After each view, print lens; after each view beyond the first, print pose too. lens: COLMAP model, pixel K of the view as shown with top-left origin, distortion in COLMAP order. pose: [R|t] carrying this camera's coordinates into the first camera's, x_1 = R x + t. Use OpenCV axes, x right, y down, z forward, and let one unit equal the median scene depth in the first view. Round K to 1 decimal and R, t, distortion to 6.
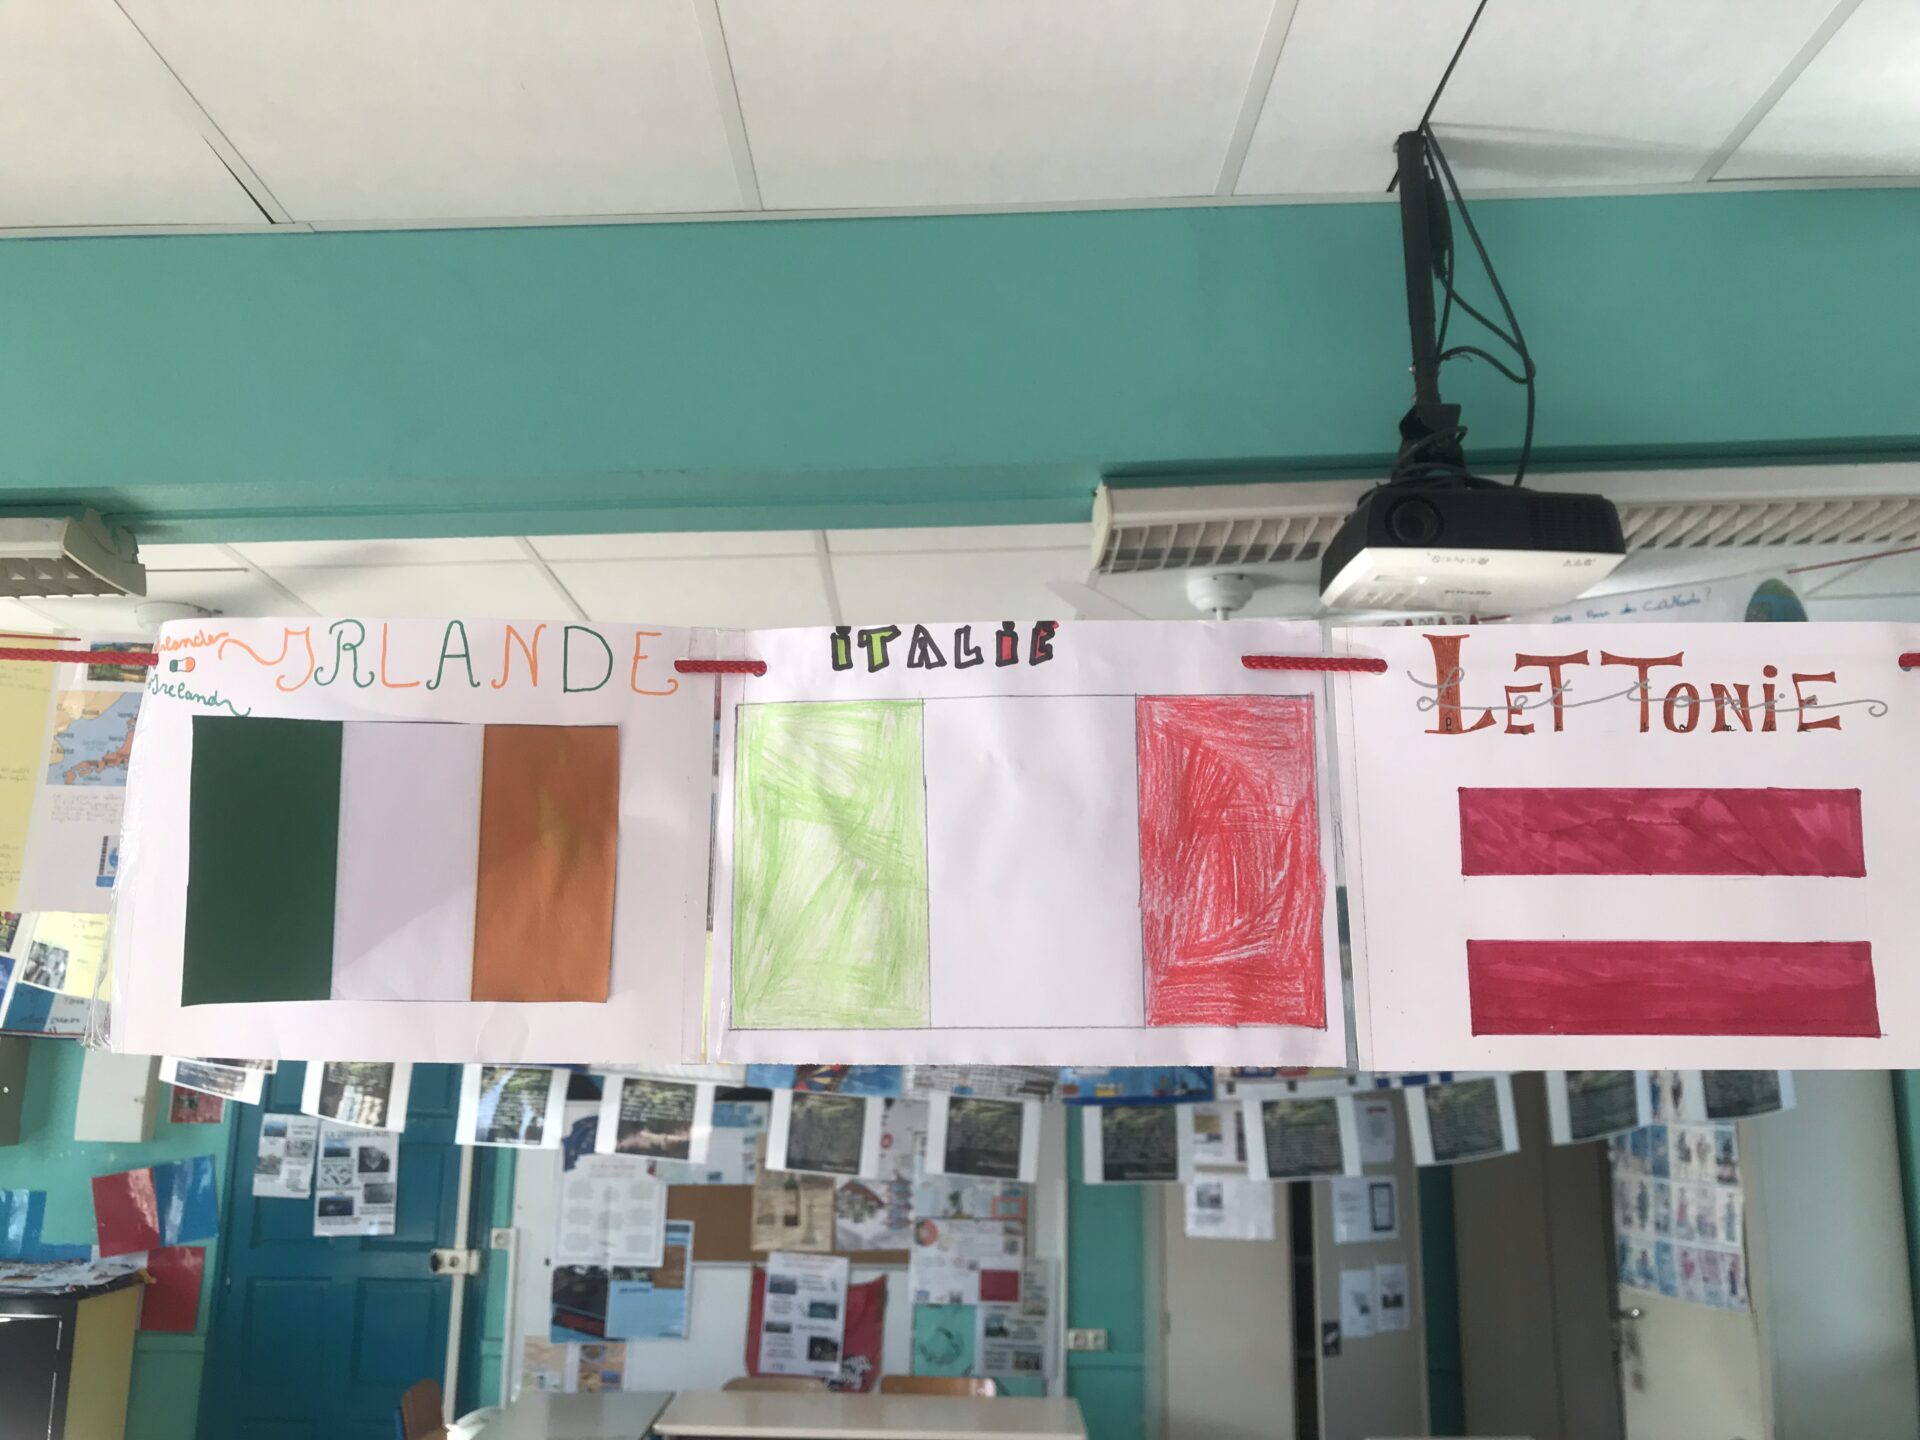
lens RADIAL K [[1581.8, 0, 974.5], [0, 1581.8, 683.0], [0, 0, 1]] dist [-0.003830, 0.012051]
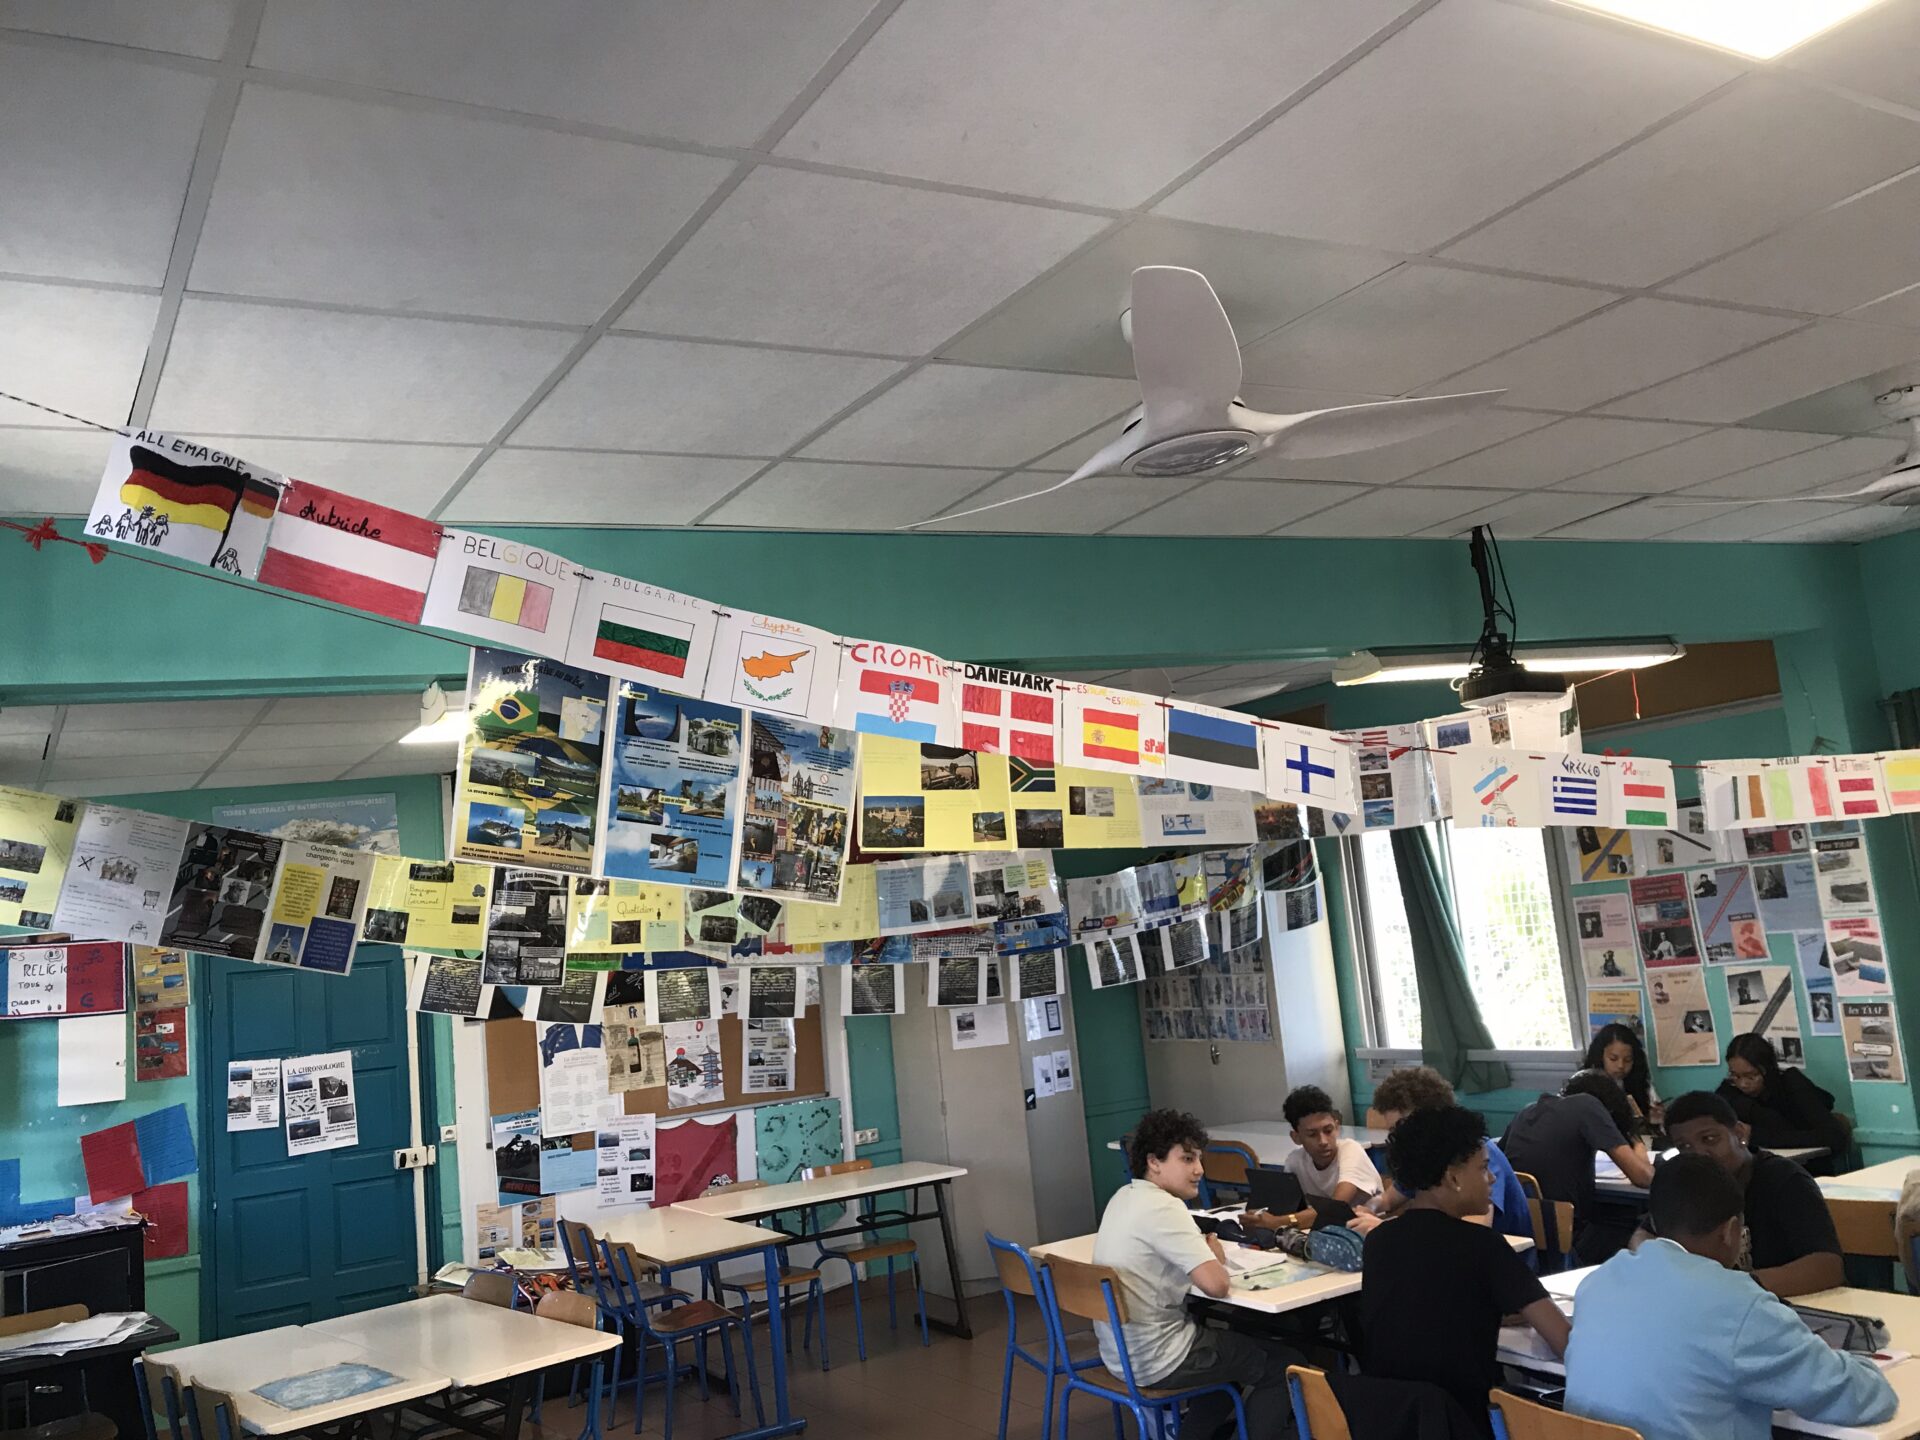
lens RADIAL K [[1581.8, 0, 967.8], [0, 1581.8, 680.5], [0, 0, 1]] dist [-0.003830, 0.012051]
pose [[0.842970, -0.005707, 0.537930, -0.633712], [-0.014278, 0.999354, 0.032978, -0.054295], [-0.537771, -0.035480, 0.842344, -0.263760]]
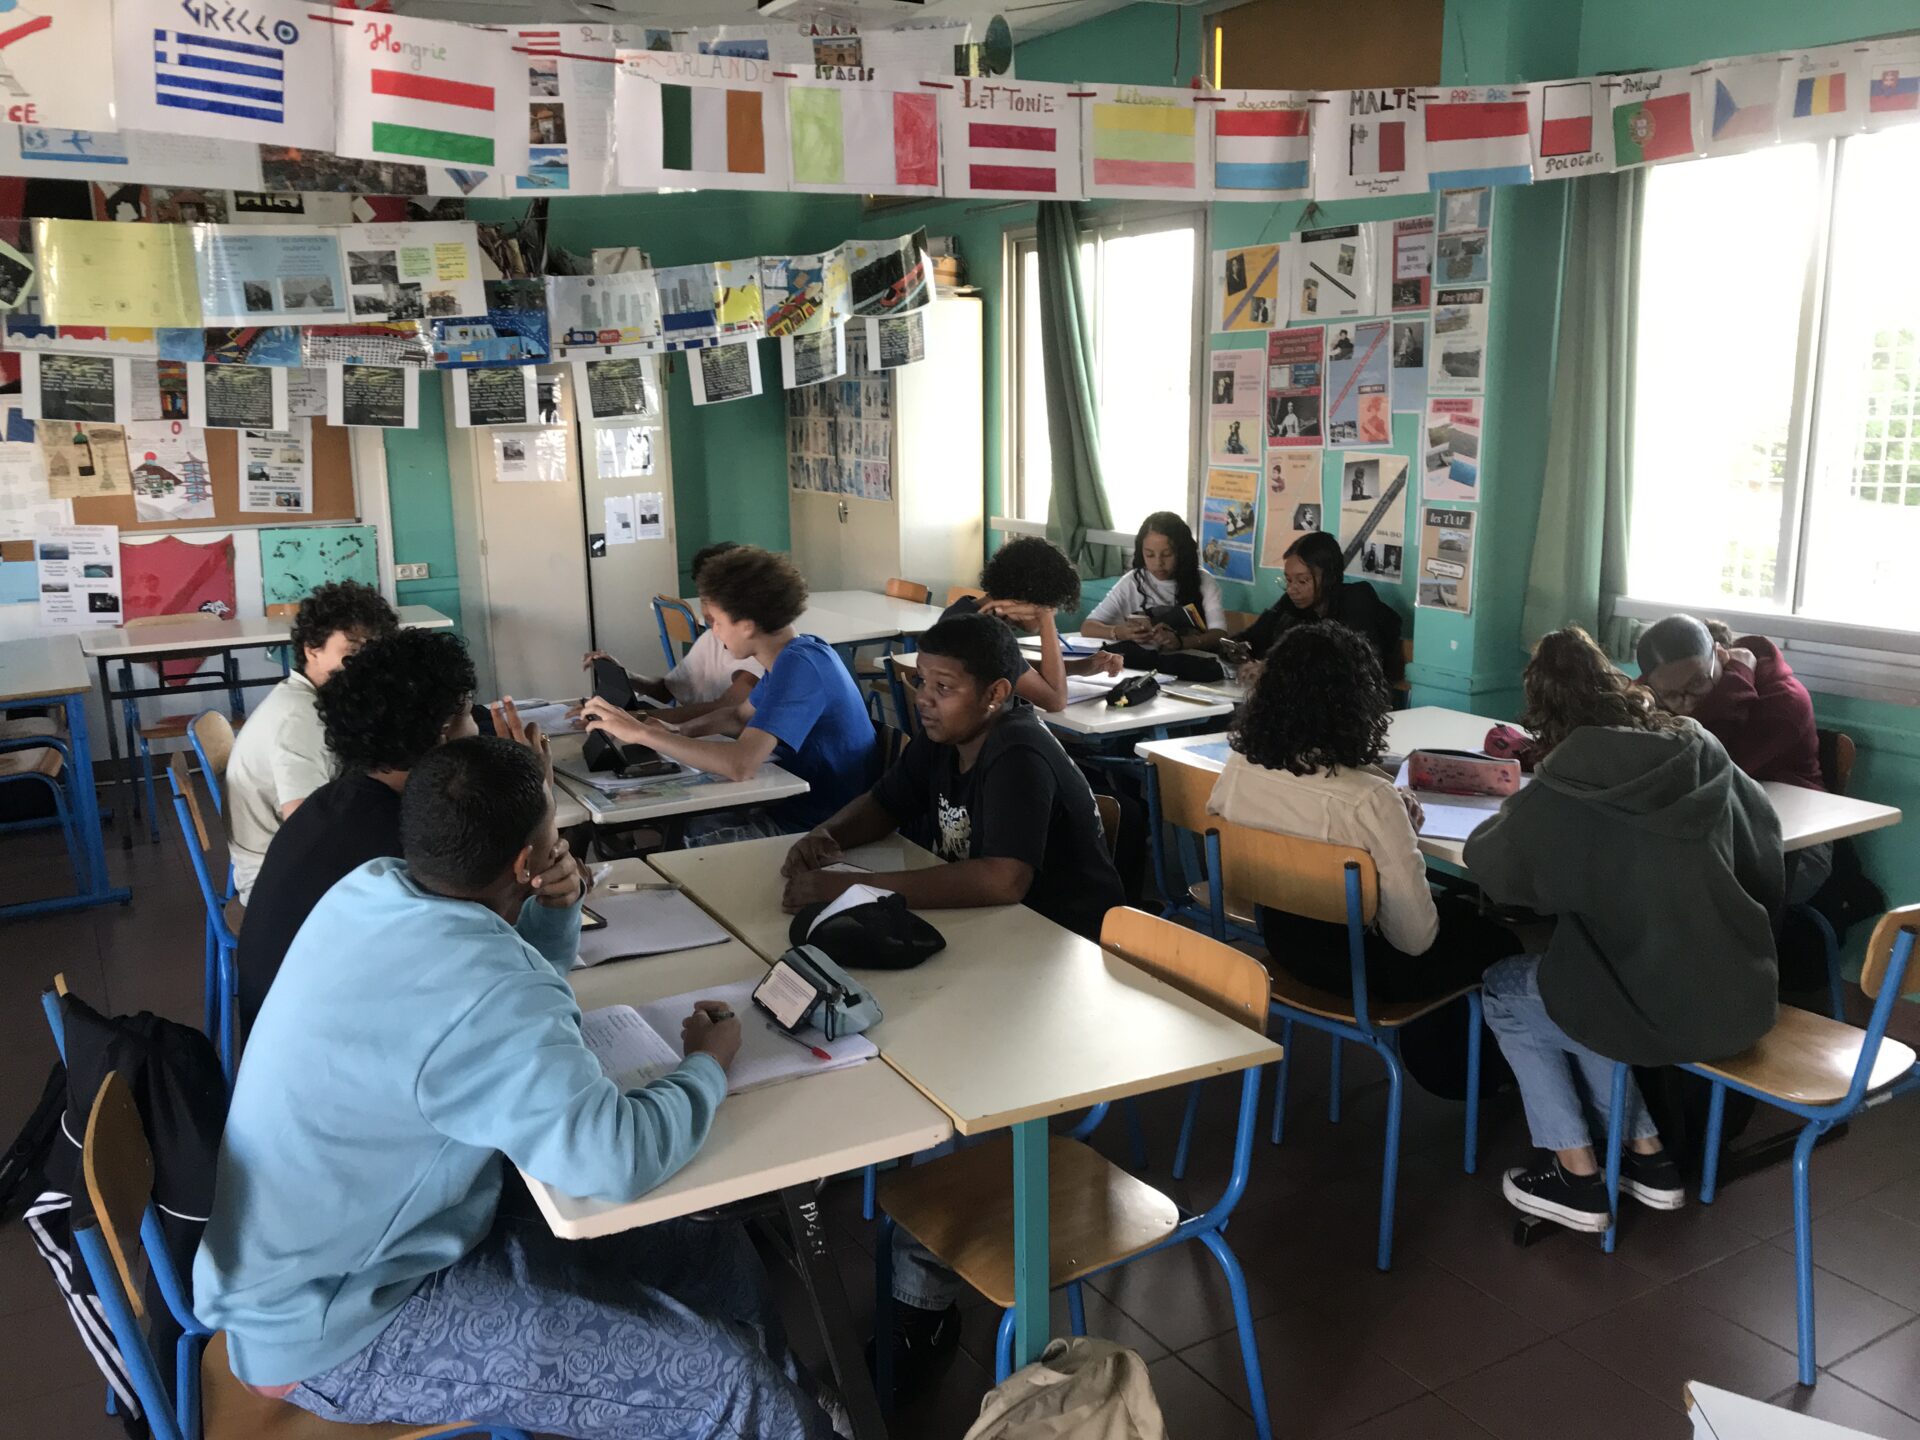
lens RADIAL K [[1581.8, 0, 965.4], [0, 1581.8, 678.4], [0, 0, 1]] dist [-0.003830, 0.012051]
pose [[0.865668, -0.119752, 0.486084, -0.170328], [-0.080718, 0.924875, 0.371604, -0.011053], [-0.494068, -0.360922, 0.790969, -0.246730]]
